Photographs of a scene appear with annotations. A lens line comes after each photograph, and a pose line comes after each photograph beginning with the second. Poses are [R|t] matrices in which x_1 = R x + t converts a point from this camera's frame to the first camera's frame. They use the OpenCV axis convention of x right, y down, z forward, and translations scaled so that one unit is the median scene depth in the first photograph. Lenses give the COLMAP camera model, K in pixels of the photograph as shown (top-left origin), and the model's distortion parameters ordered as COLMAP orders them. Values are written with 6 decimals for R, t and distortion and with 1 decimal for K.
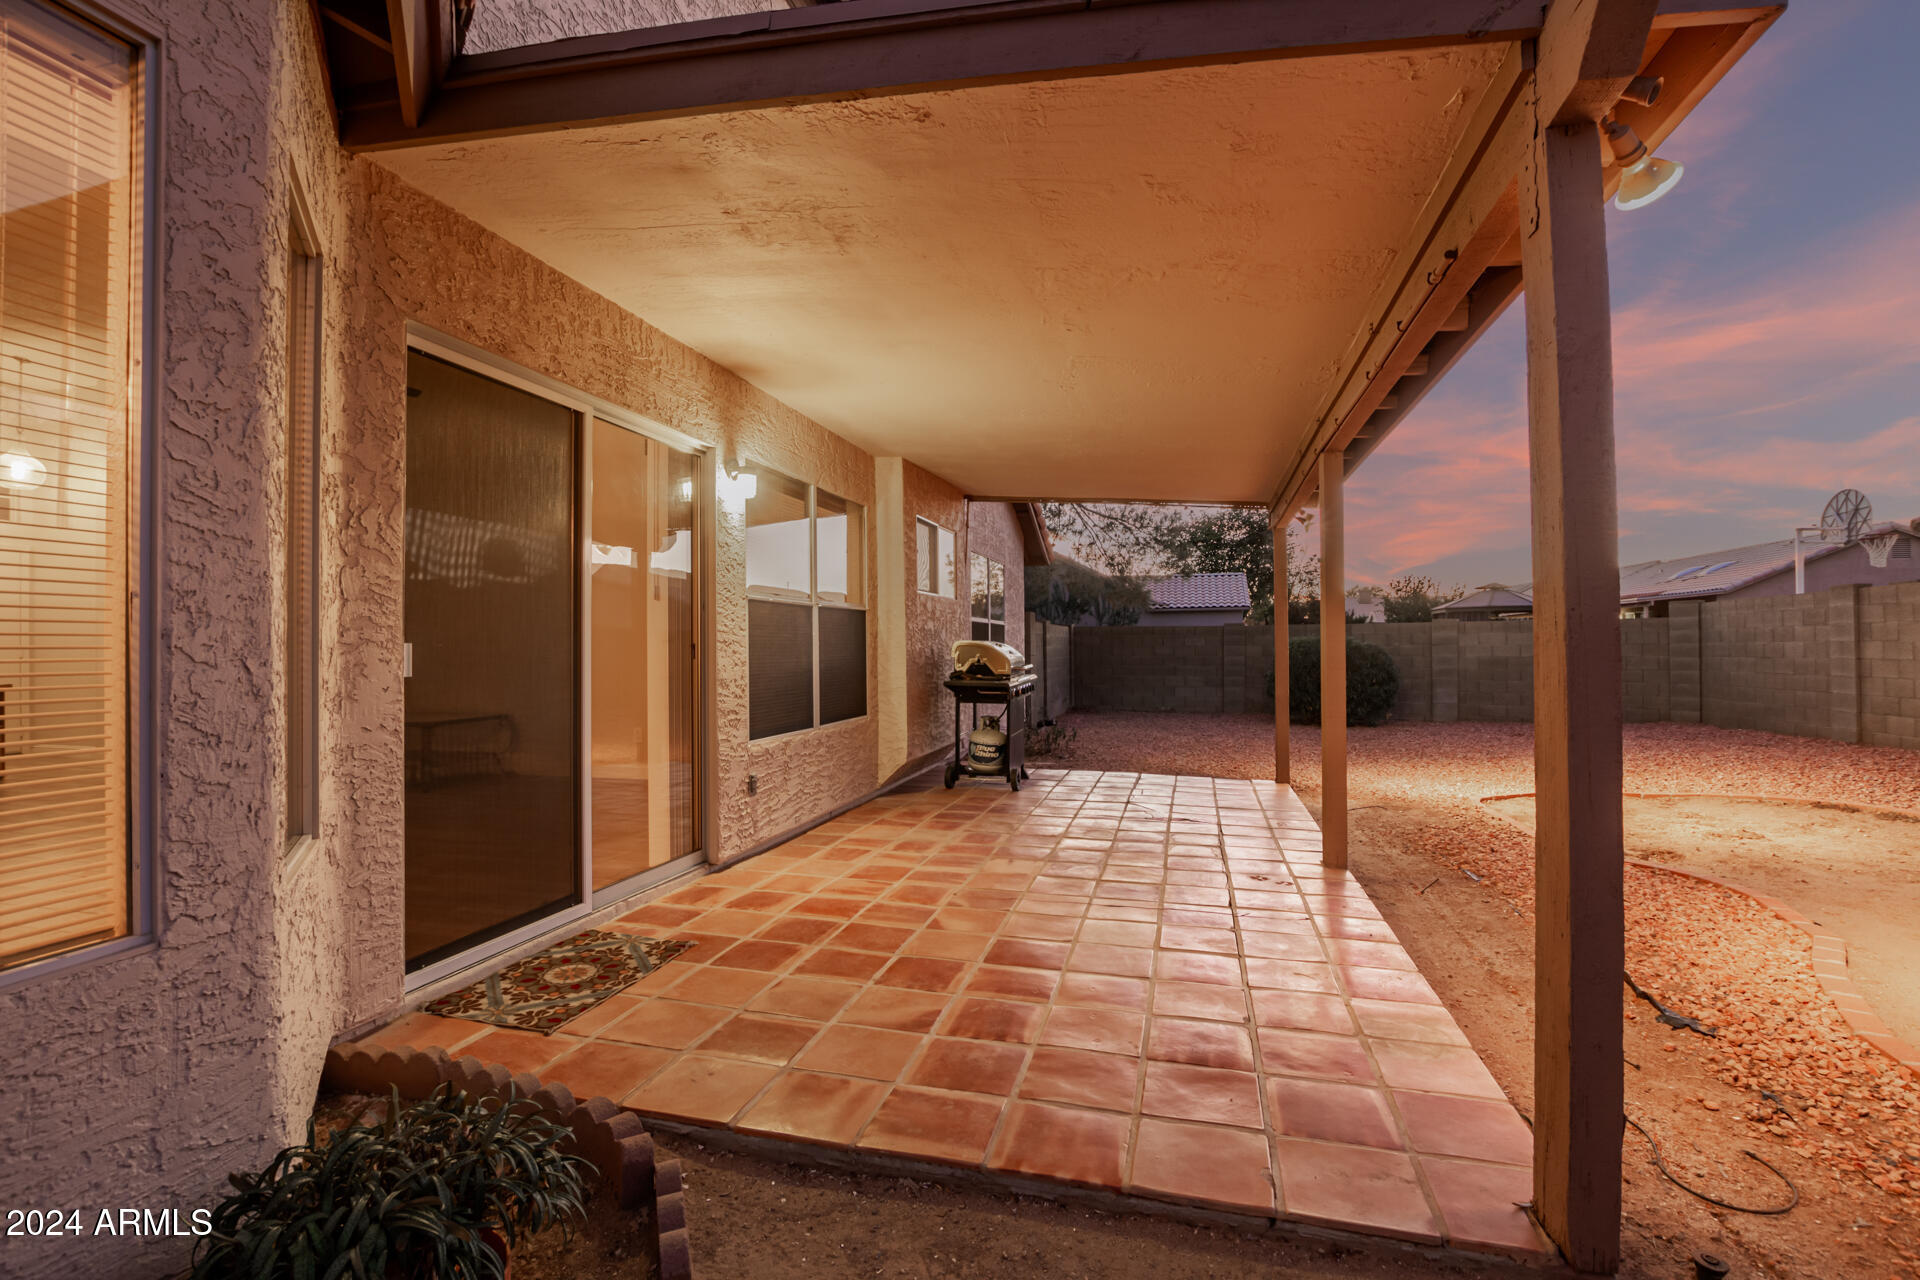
lens RADIAL K [[898.0, 0, 957.2], [0, 898.0, 643.1], [0, 0, 1]] dist [-0.025470, 0.000187]
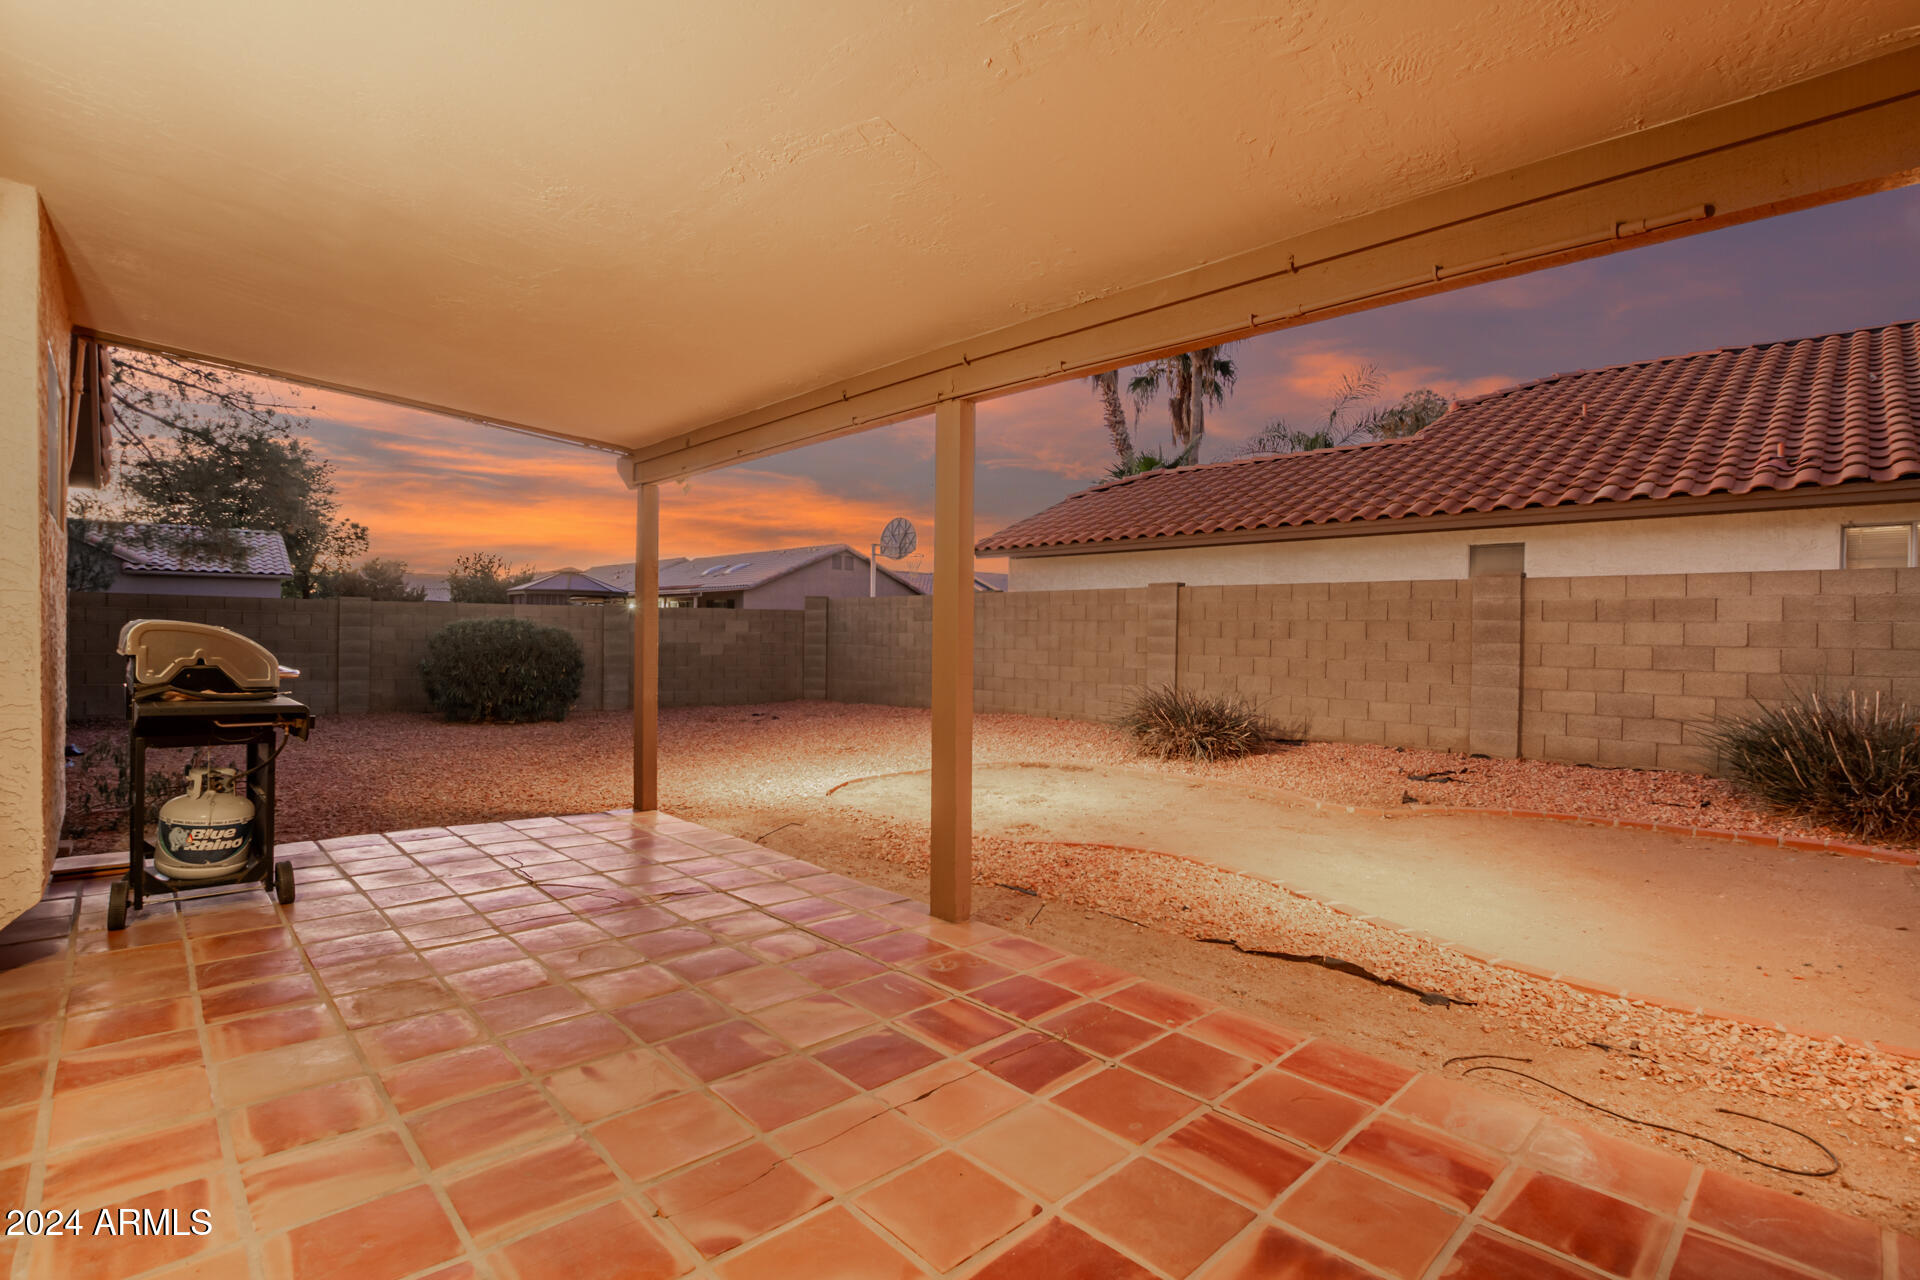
lens RADIAL K [[898.0, 0, 961.3], [0, 898.0, 635.3], [0, 0, 1]] dist [-0.025470, 0.000187]
pose [[0.518065, 0.009286, 0.855291, -0.170800], [-0.020675, 0.999785, 0.001668, -0.003680], [-0.855091, -0.018547, 0.518146, 0.374098]]
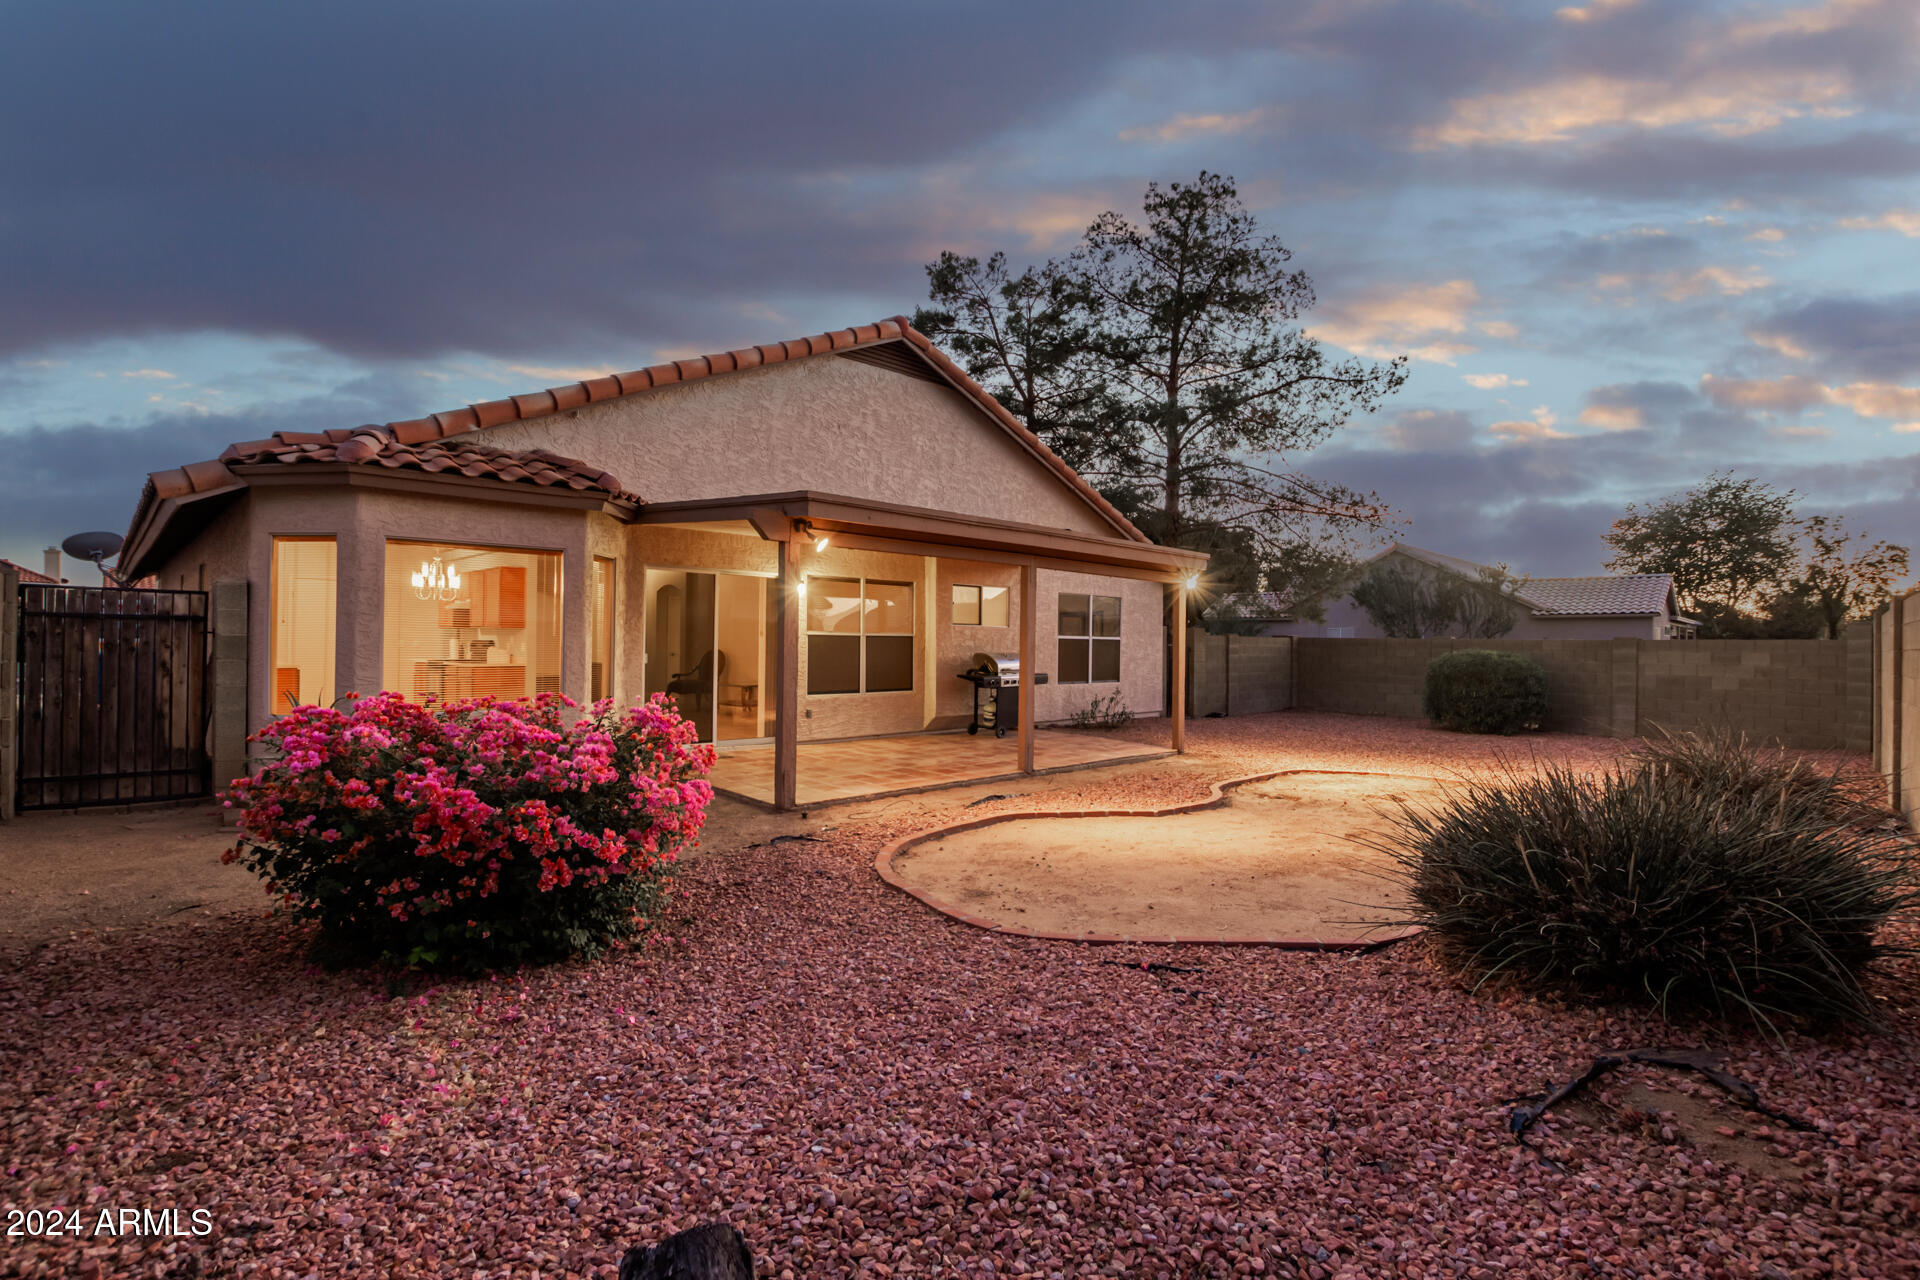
lens RADIAL K [[898.0, 0, 957.1], [0, 898.0, 634.7], [0, 0, 1]] dist [-0.025470, 0.000187]
pose [[0.859988, 0.024152, -0.509743, 0.883148], [-0.024117, 0.999687, 0.006678, -0.050610], [0.509744, 0.006550, 0.860301, -0.566962]]
